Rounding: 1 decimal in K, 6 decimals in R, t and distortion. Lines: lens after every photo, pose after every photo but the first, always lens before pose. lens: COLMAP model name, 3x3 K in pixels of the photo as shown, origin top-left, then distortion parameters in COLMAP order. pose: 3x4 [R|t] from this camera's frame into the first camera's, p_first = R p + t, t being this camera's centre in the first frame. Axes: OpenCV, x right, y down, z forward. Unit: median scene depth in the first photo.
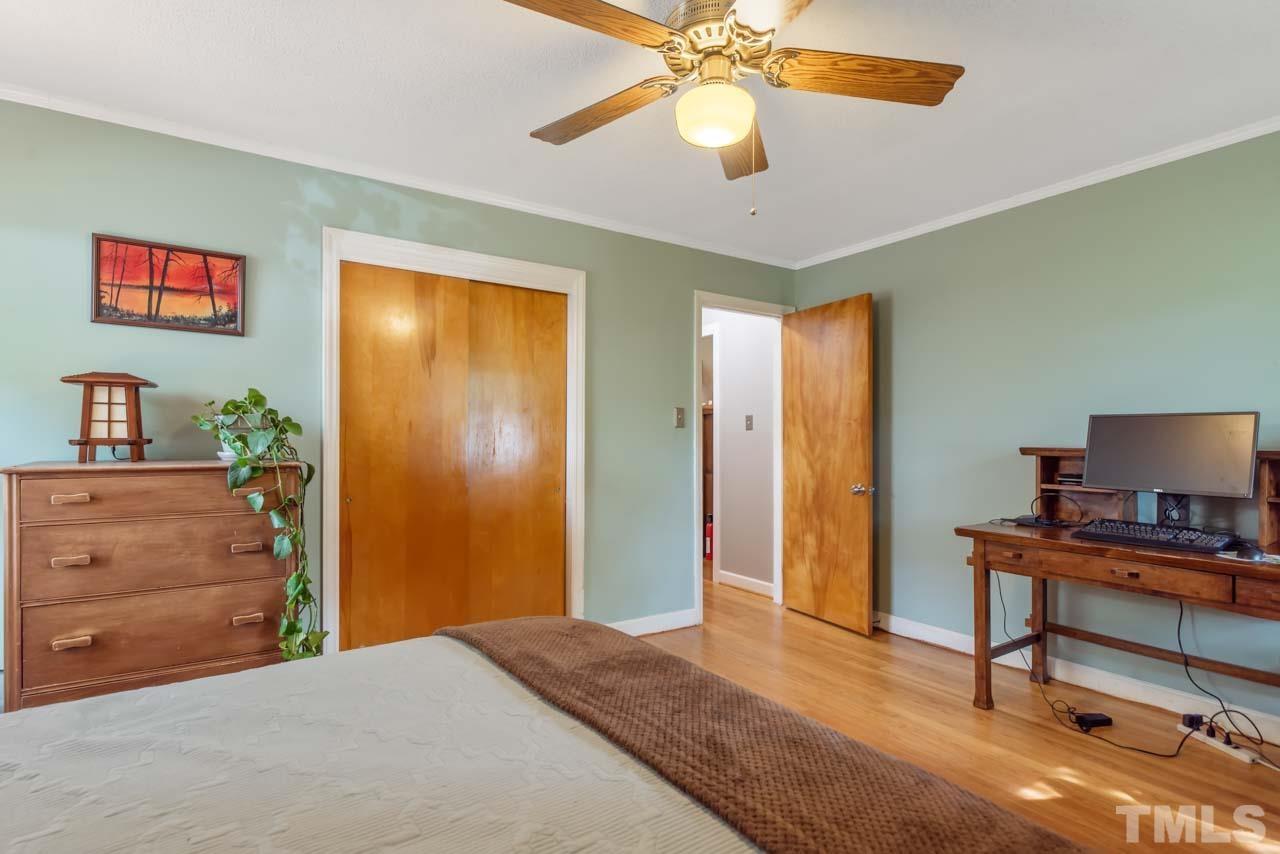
lens RADIAL K [[626.1, 0, 640.0], [0, 626.1, 427.0], [0, 0, 1]] dist [-0.001789, -0.000412]
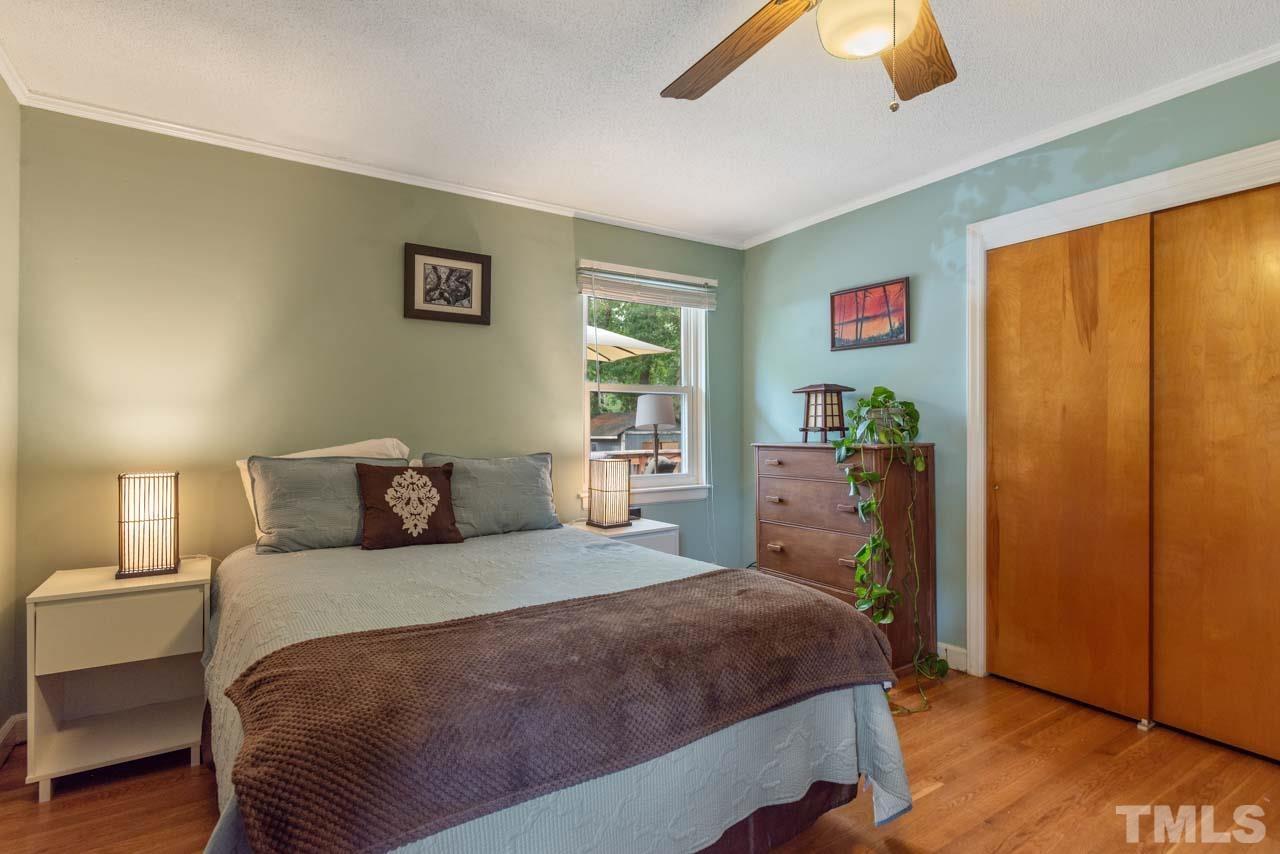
lens RADIAL K [[626.1, 0, 640.0], [0, 626.1, 427.0], [0, 0, 1]] dist [-0.001789, -0.000412]
pose [[-0.014702, -0.009976, -0.999842, 0.650330], [0.016139, 0.999818, -0.010214, 0.024678], [0.999762, -0.016287, -0.014538, 0.543721]]
